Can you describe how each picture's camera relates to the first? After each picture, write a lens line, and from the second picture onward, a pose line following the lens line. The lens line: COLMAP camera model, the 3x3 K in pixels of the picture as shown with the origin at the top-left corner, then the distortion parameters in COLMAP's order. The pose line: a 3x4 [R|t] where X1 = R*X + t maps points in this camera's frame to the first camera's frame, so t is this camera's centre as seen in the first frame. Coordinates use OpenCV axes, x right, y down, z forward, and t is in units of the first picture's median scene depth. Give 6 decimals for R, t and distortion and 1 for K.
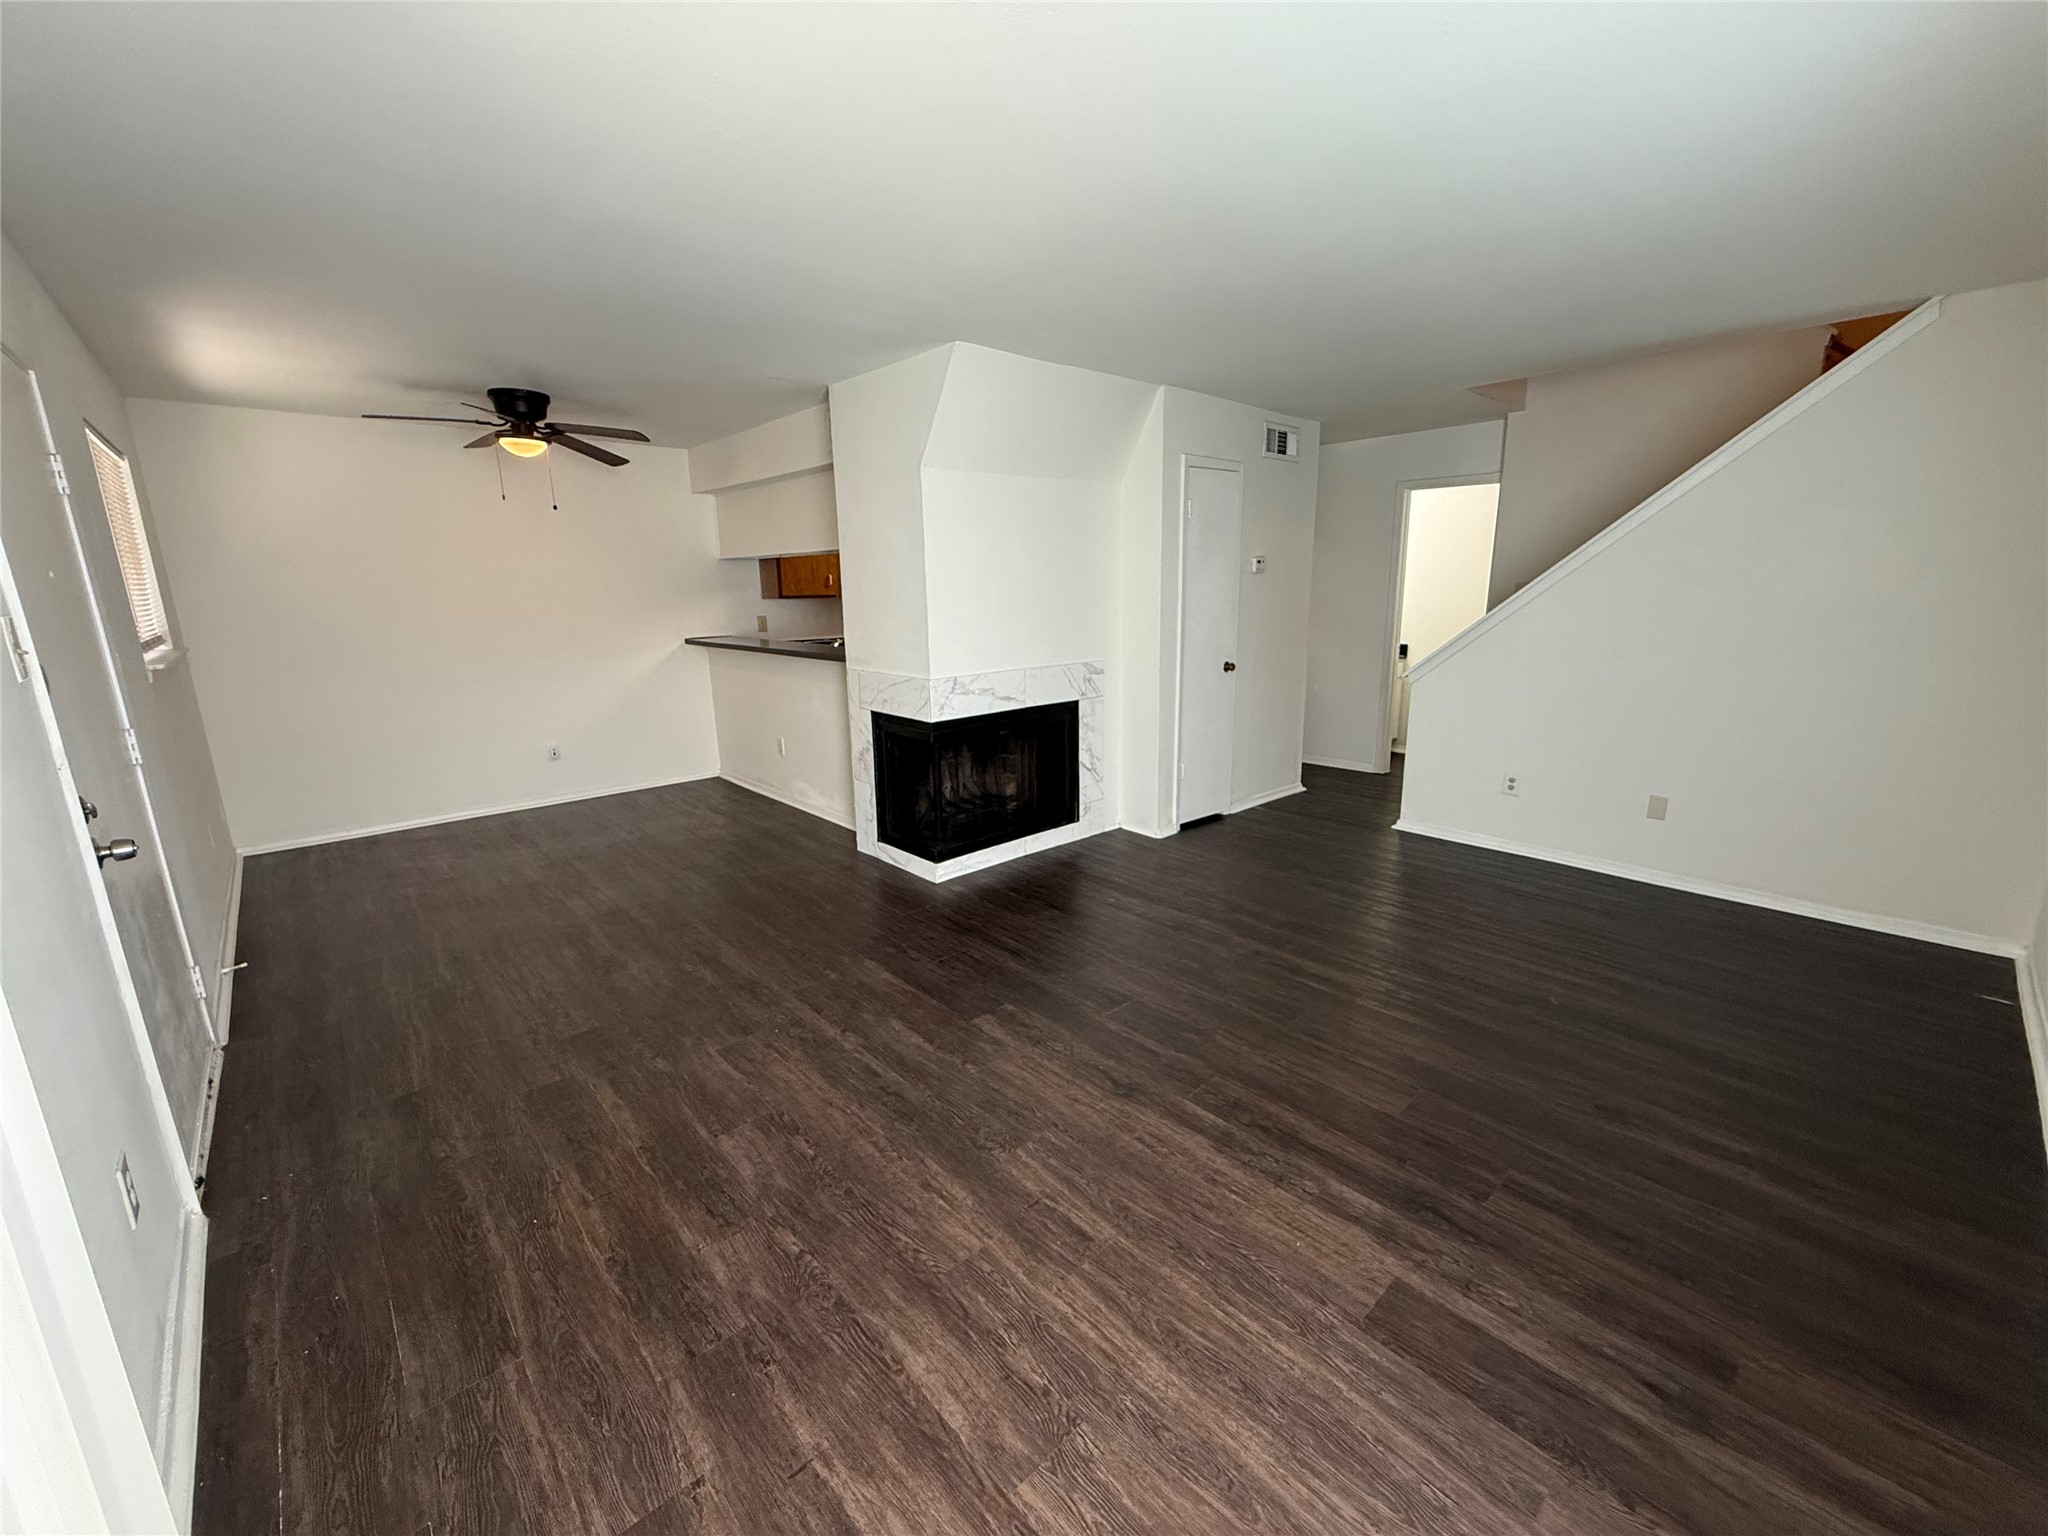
lens RADIAL K [[820.7, 0, 1023.5], [0, 820.7, 768.9], [0, 0, 1]] dist [0.000542, -0.000016]
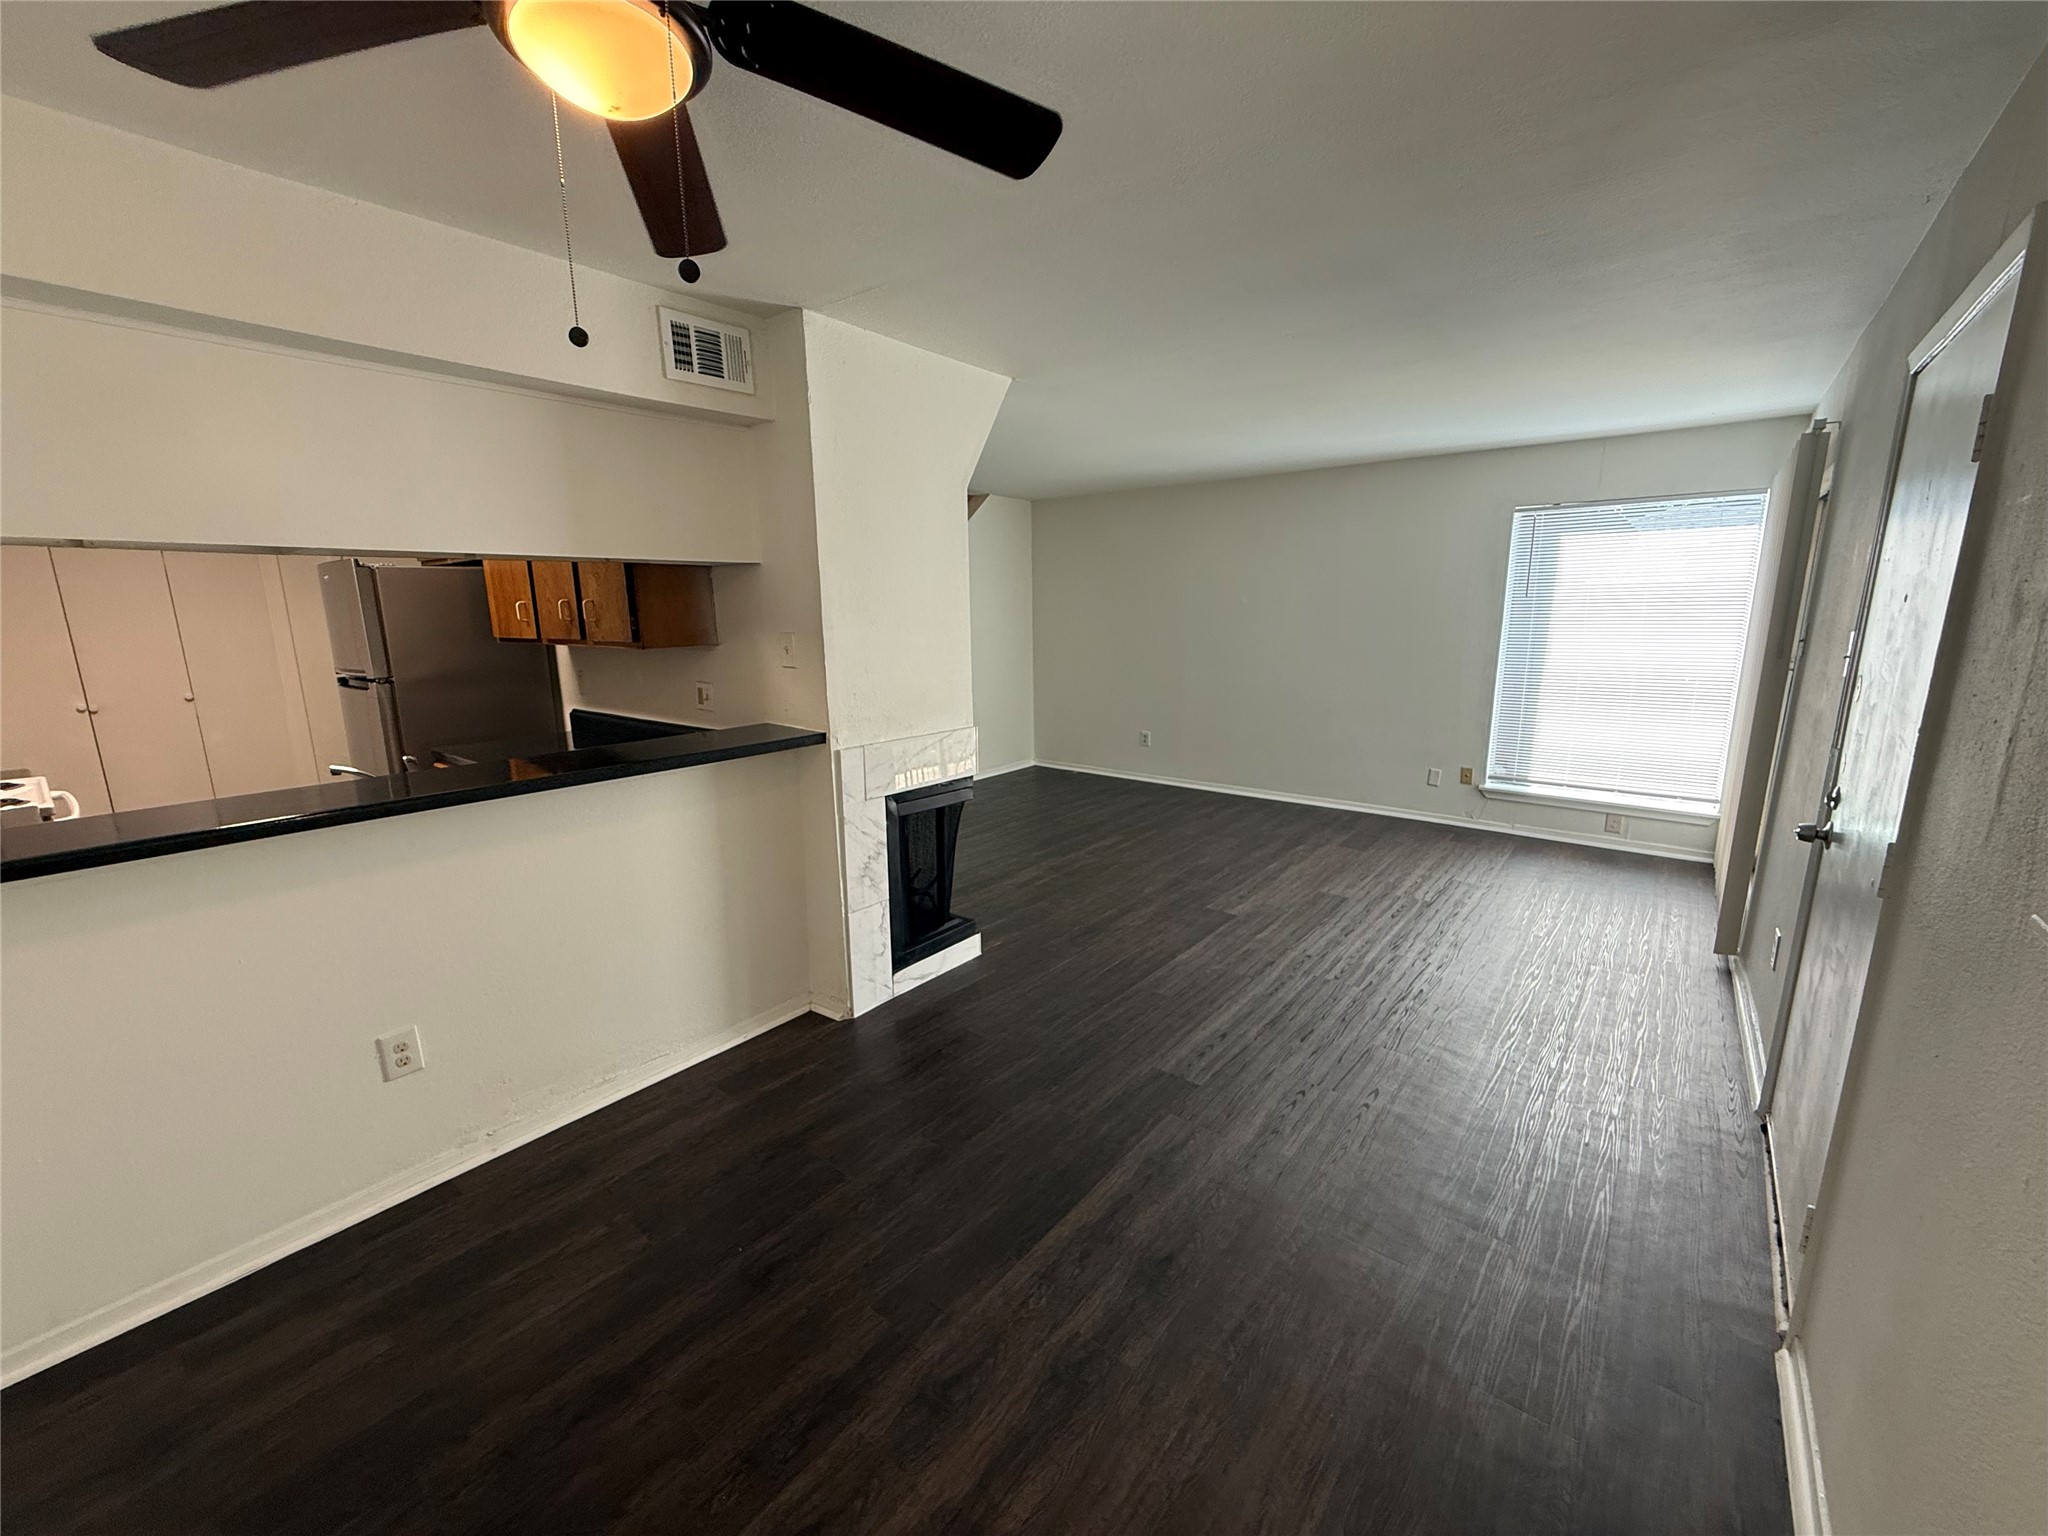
lens RADIAL K [[820.7, 0, 1022.3], [0, 820.7, 773.4], [0, 0, 1]] dist [0.000542, -0.000016]
pose [[-0.158399, -0.185549, 0.969784, -1.128265], [0.227037, 0.949022, 0.218660, -0.276871], [-0.960918, 0.254813, -0.108197, 1.204757]]
